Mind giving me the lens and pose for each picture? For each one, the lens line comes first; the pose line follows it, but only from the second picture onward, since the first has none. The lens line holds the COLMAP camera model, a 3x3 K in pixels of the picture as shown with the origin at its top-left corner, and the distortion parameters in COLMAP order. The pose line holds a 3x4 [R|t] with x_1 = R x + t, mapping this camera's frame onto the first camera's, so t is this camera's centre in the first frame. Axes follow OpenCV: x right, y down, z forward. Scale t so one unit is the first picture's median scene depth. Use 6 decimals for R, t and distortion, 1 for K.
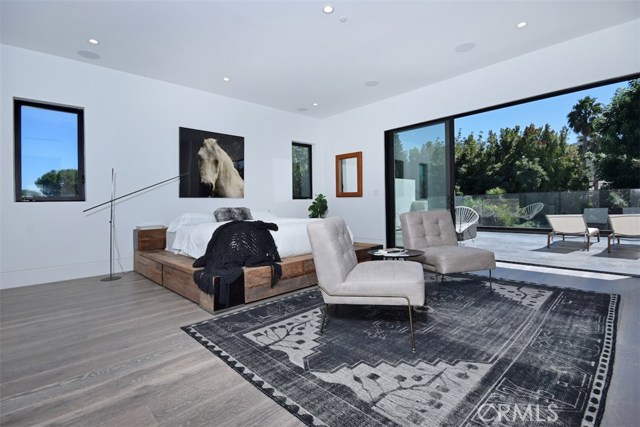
lens RADIAL K [[303.9, 0, 322.3], [0, 303.9, 208.4], [0, 0, 1]] dist [0.002650, -0.000055]
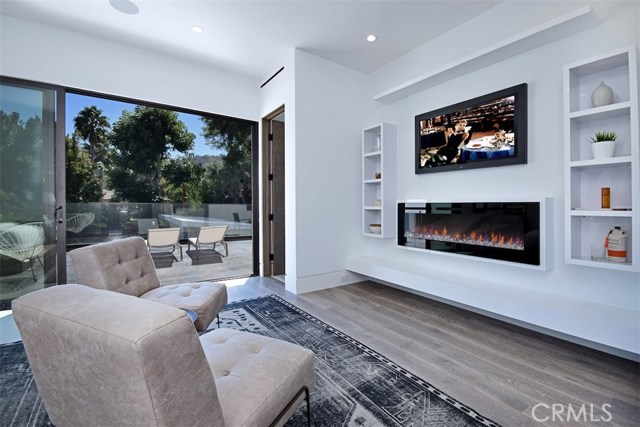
lens RADIAL K [[303.9, 0, 320.3], [0, 303.9, 213.0], [0, 0, 1]] dist [0.002650, -0.000055]
pose [[0.127474, -0.002681, 0.991838, -0.058092], [0.001836, 0.999995, 0.002468, -0.013105], [-0.991840, 0.001506, 0.127478, 0.142832]]
